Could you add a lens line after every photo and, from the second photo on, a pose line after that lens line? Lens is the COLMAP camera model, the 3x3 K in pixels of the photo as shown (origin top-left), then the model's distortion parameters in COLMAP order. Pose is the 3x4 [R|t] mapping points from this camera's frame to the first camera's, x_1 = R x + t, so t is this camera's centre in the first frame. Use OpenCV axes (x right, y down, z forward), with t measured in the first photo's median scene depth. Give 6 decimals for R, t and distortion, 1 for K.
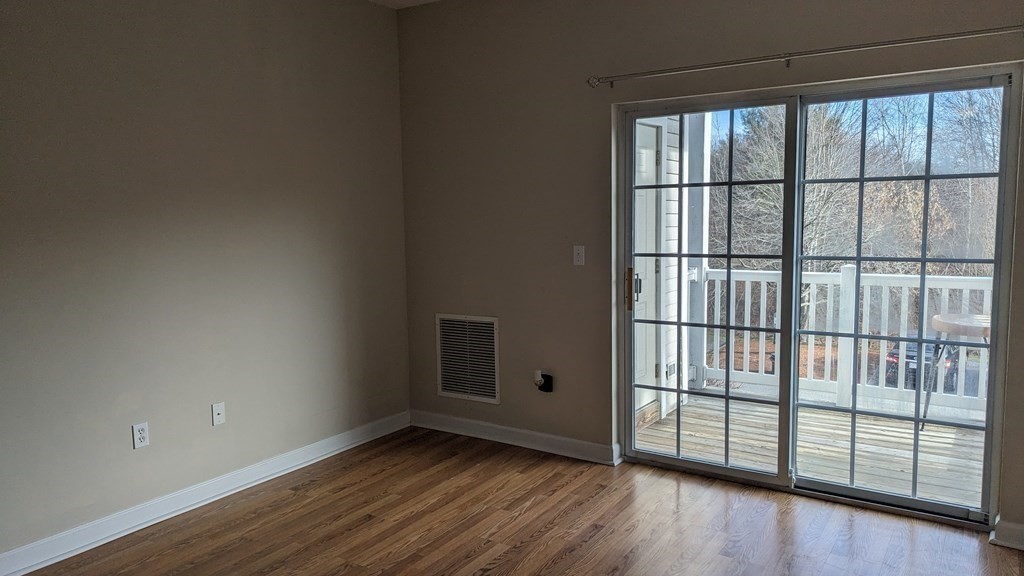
lens RADIAL K [[738.6, 0, 509.0], [0, 738.6, 284.7], [0, 0, 1]] dist [0.089165, -0.100624]
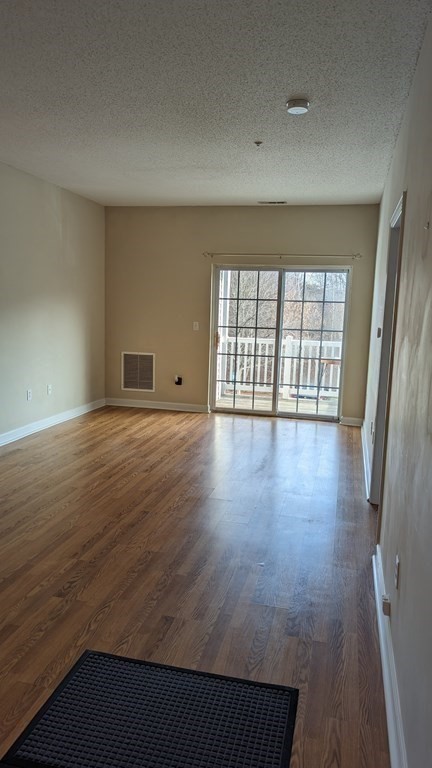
lens RADIAL K [[554.0, 0, 226.2], [0, 554.0, 382.7], [0, 0, 1]] dist [0.089165, -0.100624]
pose [[0.934274, -0.002129, 0.356549, -0.441979], [-0.012951, 0.999120, 0.039904, 0.069179], [-0.356321, -0.041899, 0.933424, -0.692961]]
